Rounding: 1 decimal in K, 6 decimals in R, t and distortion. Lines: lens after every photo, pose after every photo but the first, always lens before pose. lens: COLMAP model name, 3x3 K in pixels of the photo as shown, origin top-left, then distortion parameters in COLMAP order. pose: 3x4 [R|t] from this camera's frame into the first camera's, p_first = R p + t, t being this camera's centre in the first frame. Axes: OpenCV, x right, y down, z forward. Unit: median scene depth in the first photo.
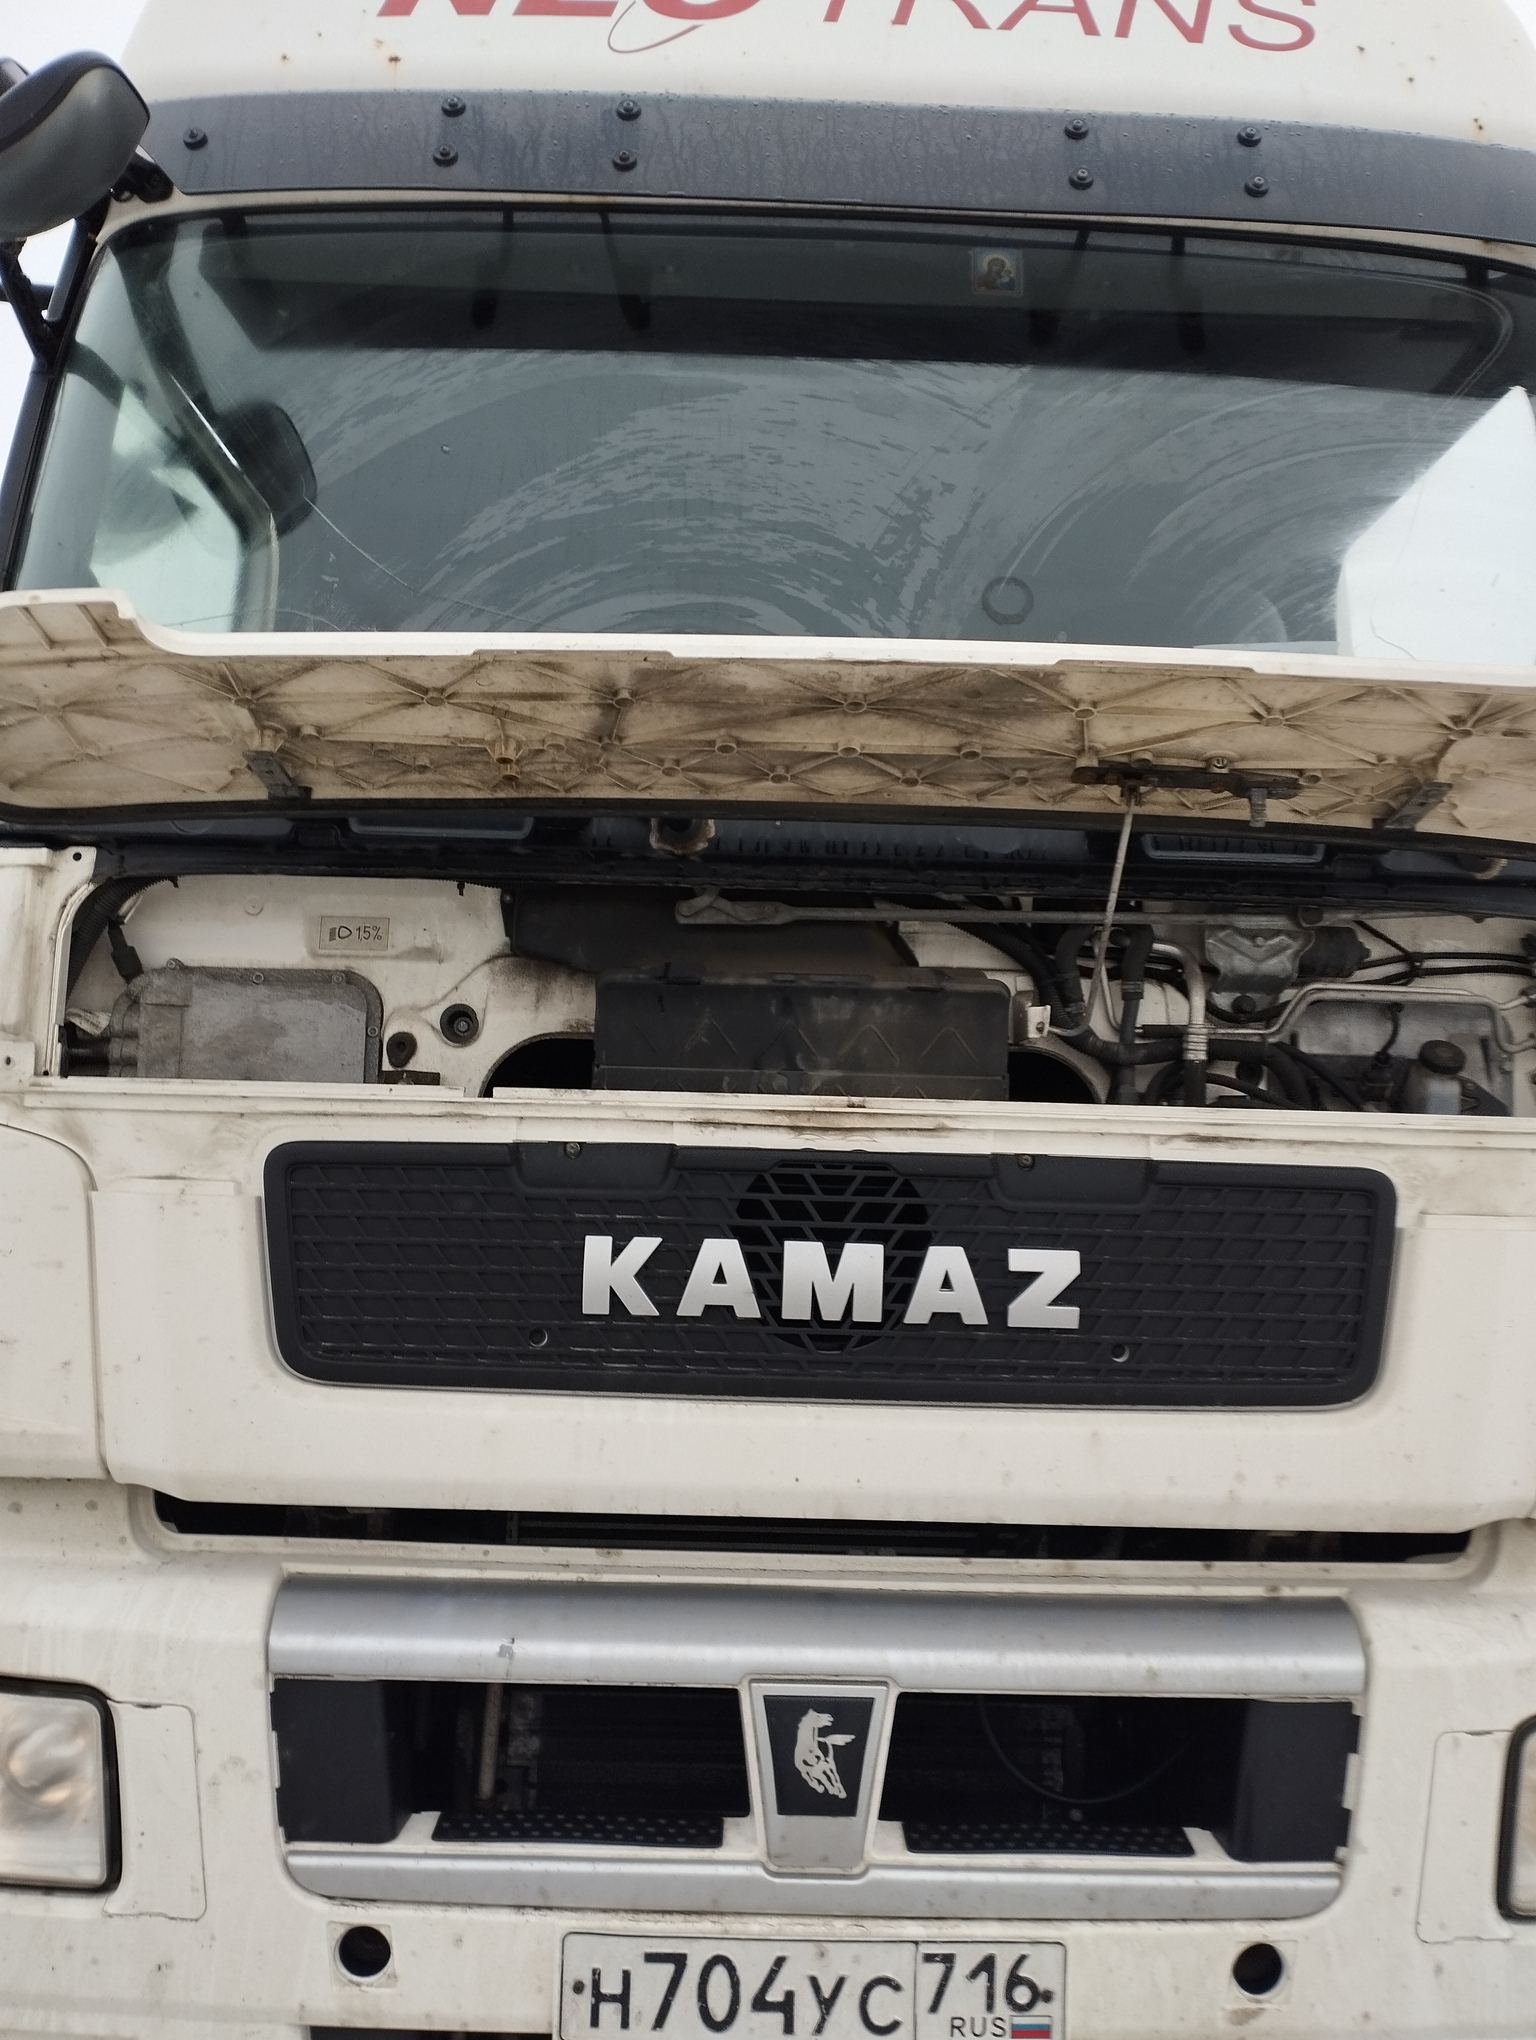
lens RADIAL K [[1735.4, 0, 797.2], [0, 1735.4, 985.2], [0, 0, 1]] dist [0.100678, -0.104726]
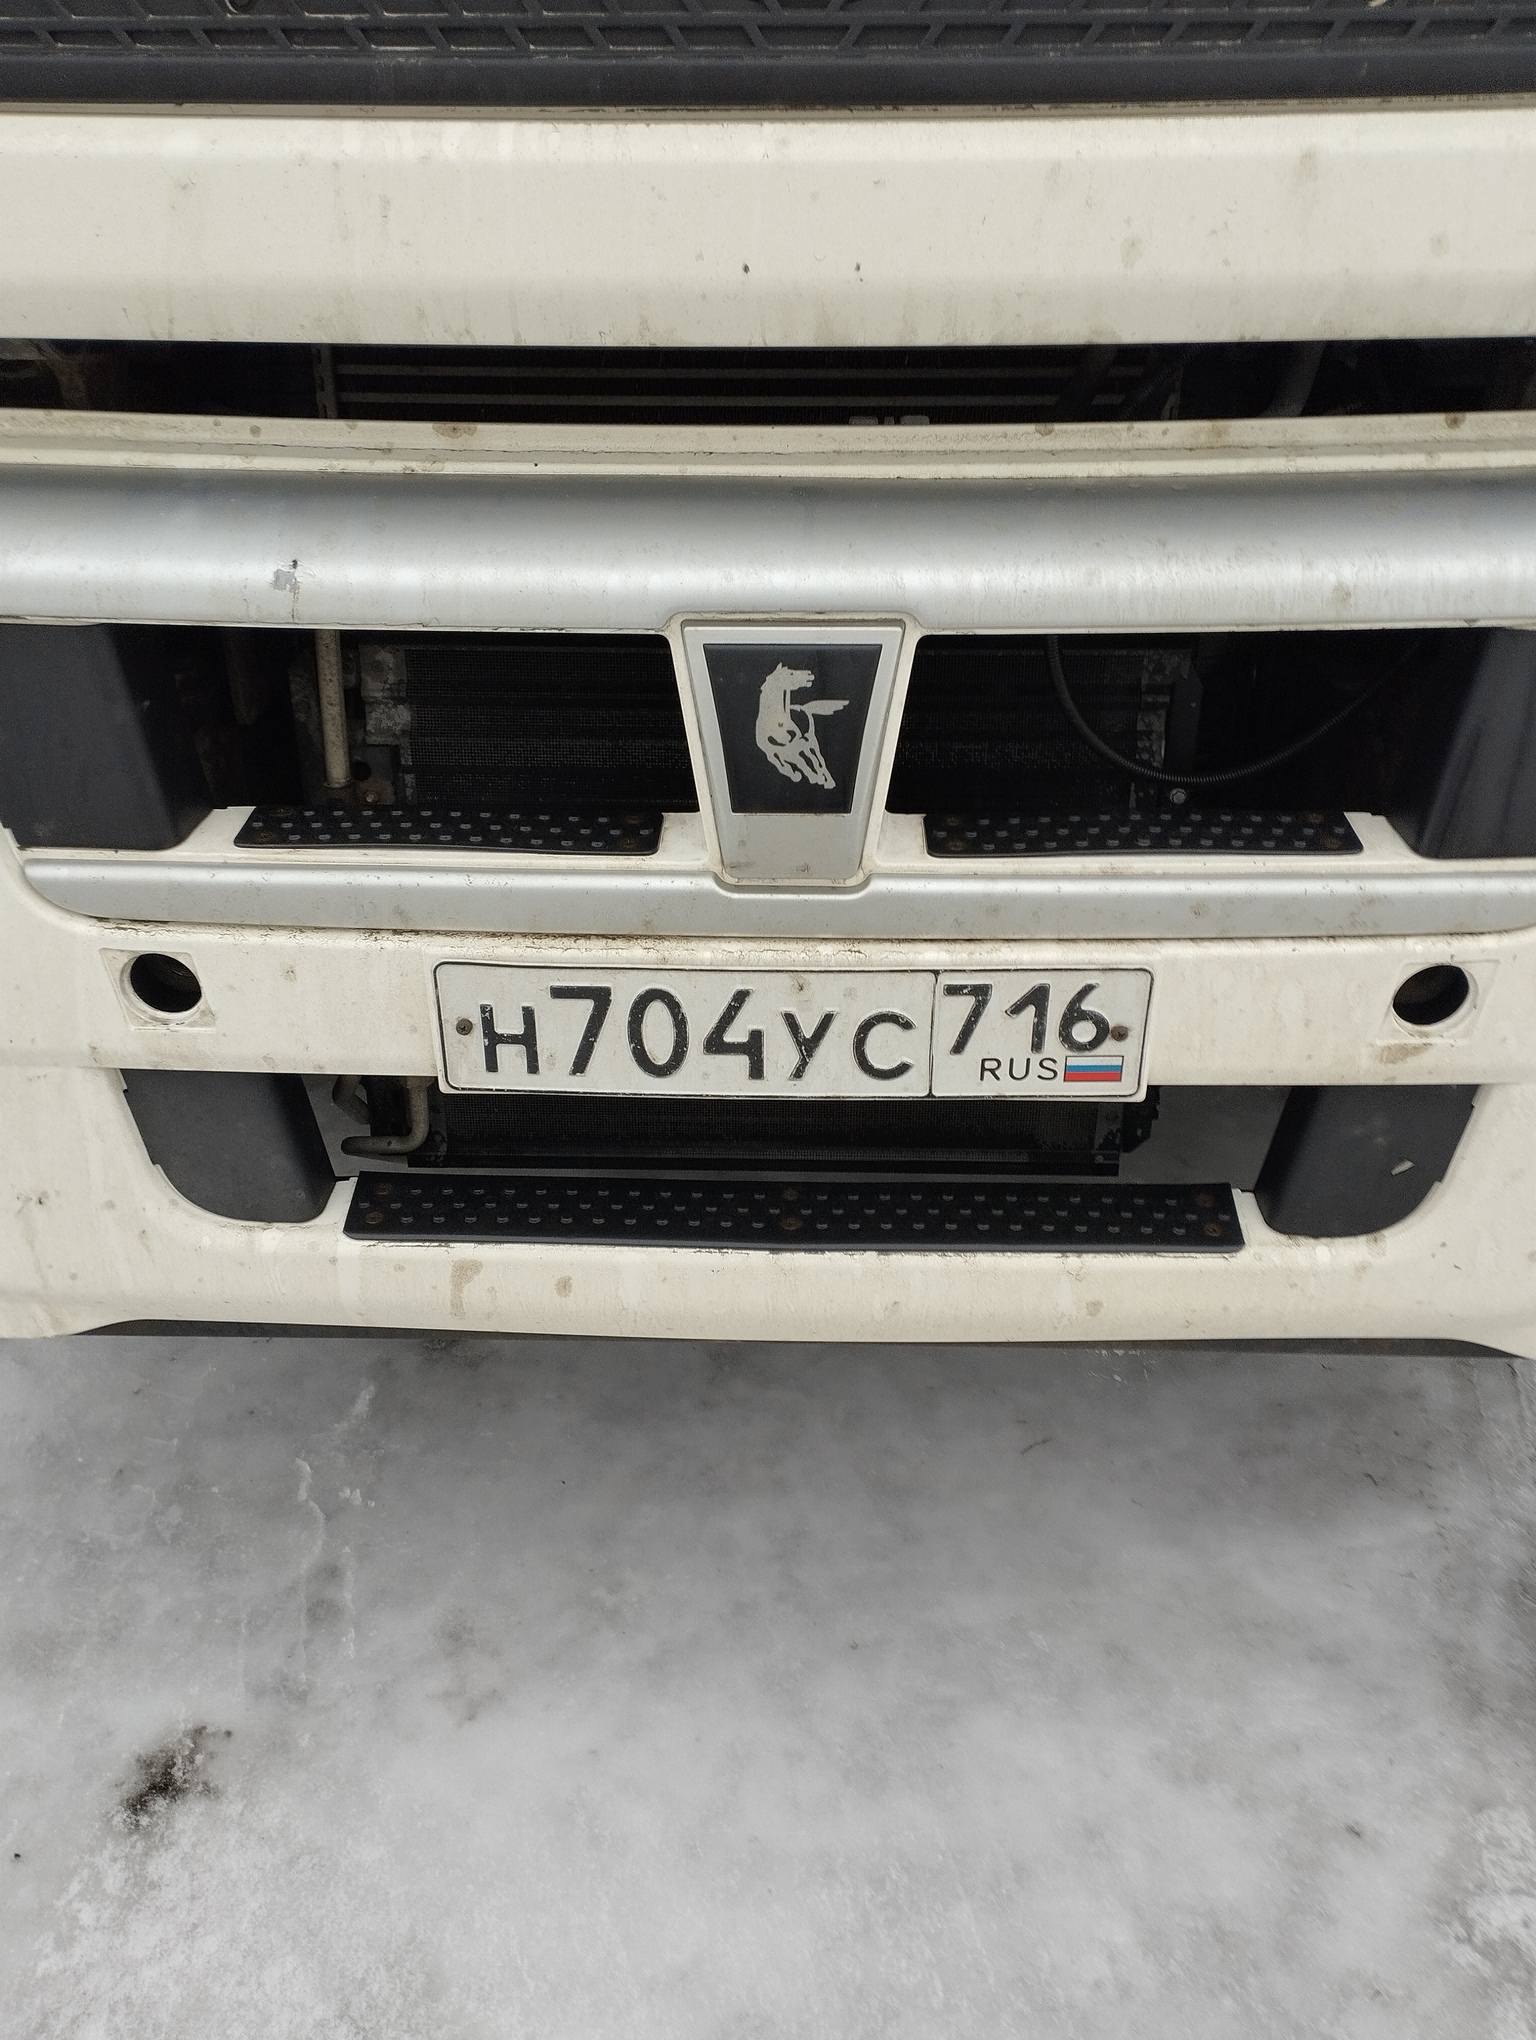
lens RADIAL K [[1735.4, 0, 750.9], [0, 1735.4, 1040.5], [0, 0, 1]] dist [0.100678, -0.104726]
pose [[0.998284, -0.004010, -0.058413, 0.033017], [0.036024, 0.828536, 0.558776, 0.170857], [0.046156, -0.559921, 0.827259, 0.399475]]
